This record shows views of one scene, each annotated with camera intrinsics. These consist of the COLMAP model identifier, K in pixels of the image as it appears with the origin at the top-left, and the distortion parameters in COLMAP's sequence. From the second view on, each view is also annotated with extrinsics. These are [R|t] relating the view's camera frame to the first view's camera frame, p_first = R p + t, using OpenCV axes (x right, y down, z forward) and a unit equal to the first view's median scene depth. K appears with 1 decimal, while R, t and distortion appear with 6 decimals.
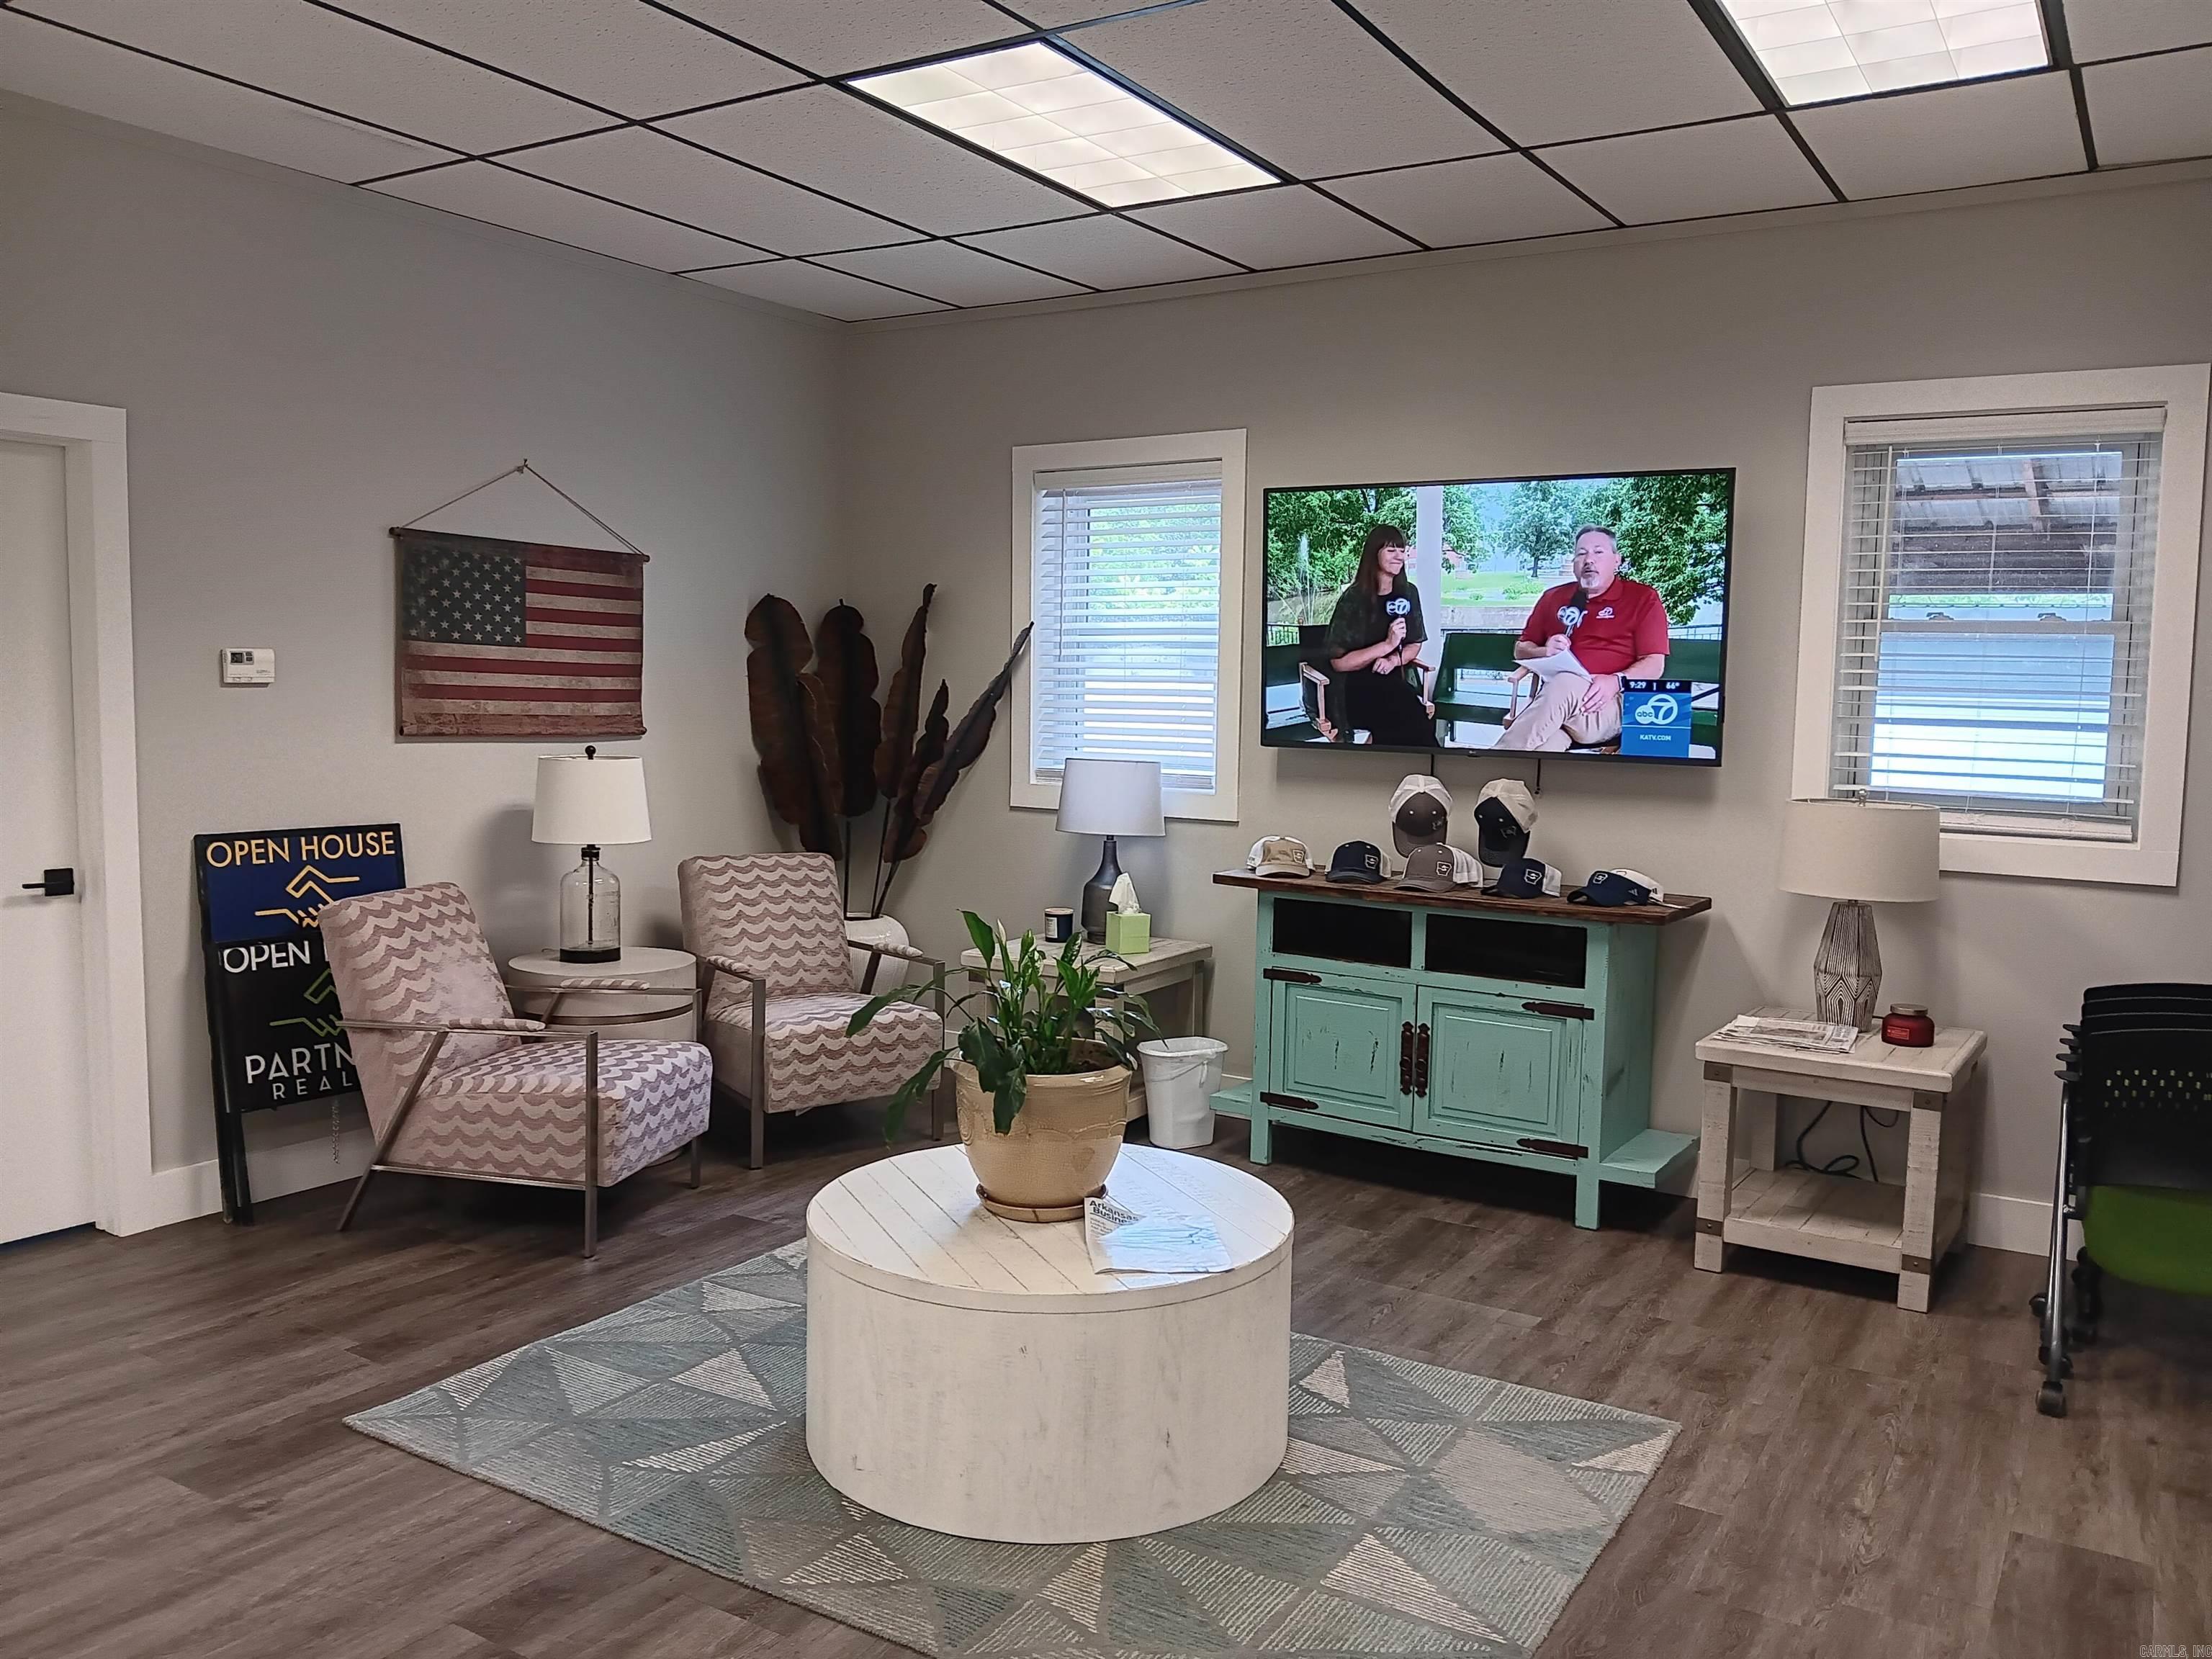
lens RADIAL K [[1712.1, 0, 1106.0], [0, 1712.1, 829.5], [0, 0, 1]] dist [0.069536, -0.100415]
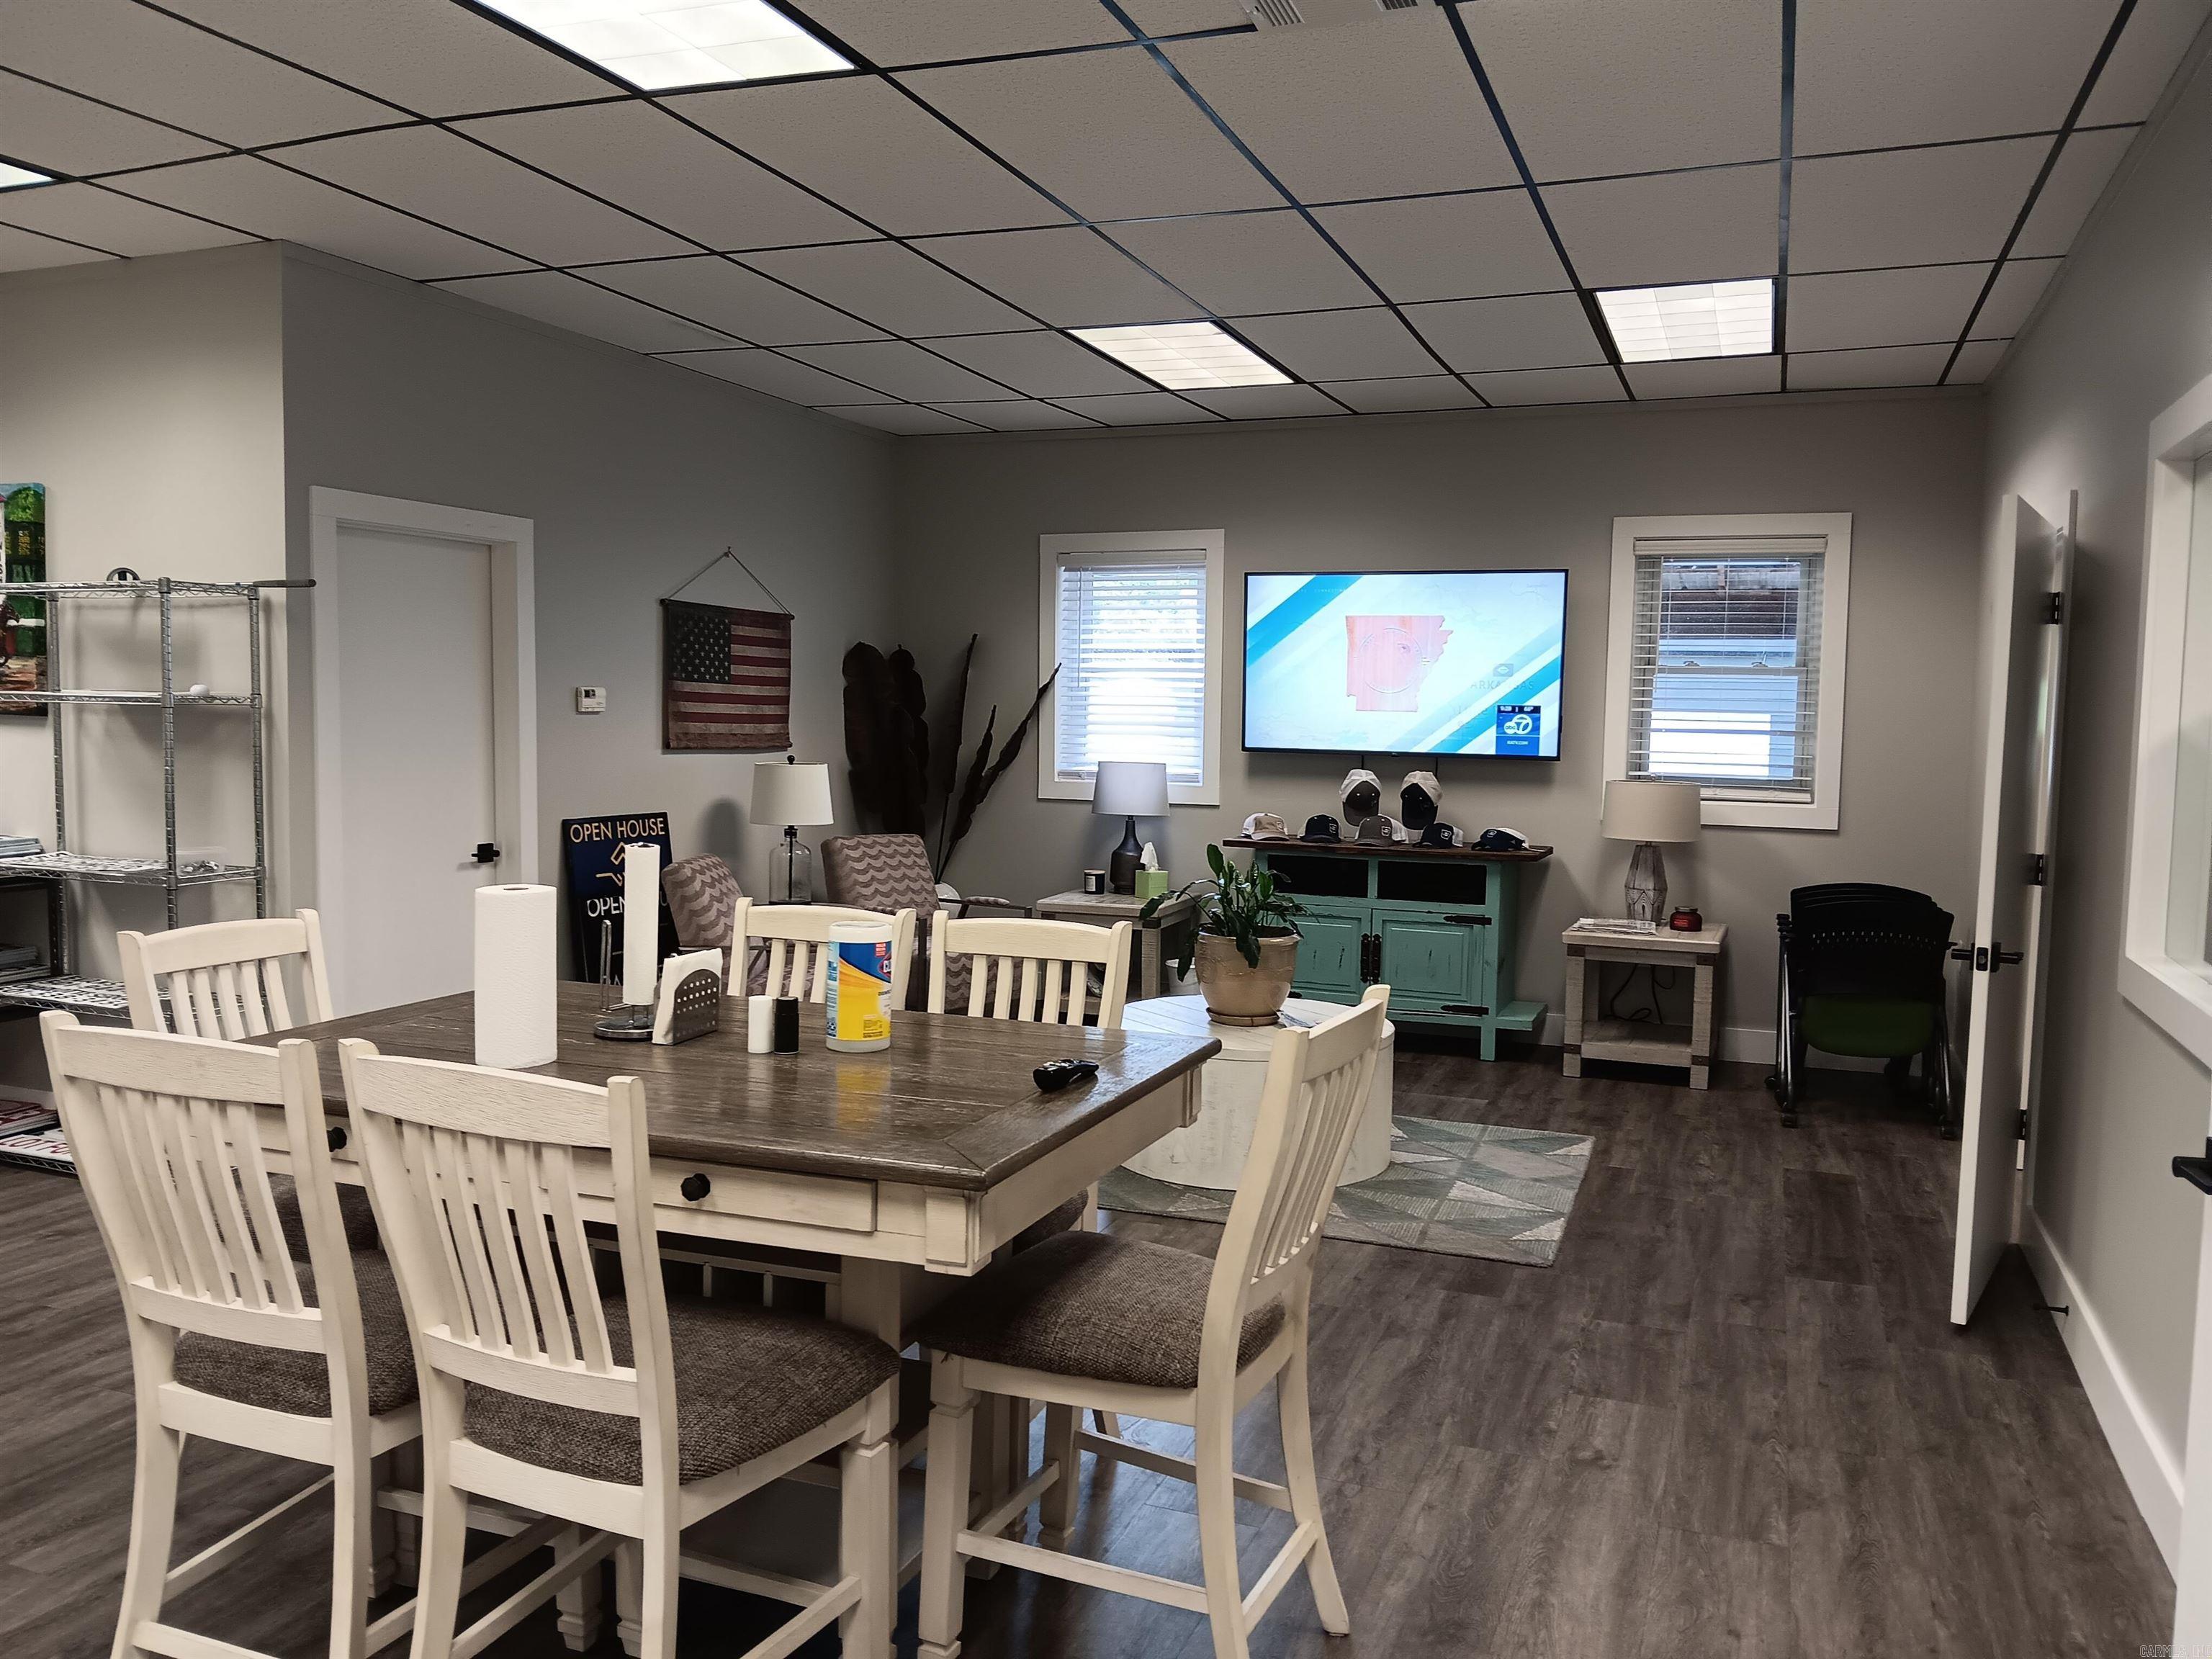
lens RADIAL K [[1691.7, 0, 1106.0], [0, 1691.7, 829.5], [0, 0, 1]] dist [0.188787, -0.380376]
pose [[0.981849, -0.017824, 0.188824, -0.340013], [0.019426, 0.999789, -0.006640, 0.027761], [-0.188666, 0.010187, 0.981989, -0.436566]]
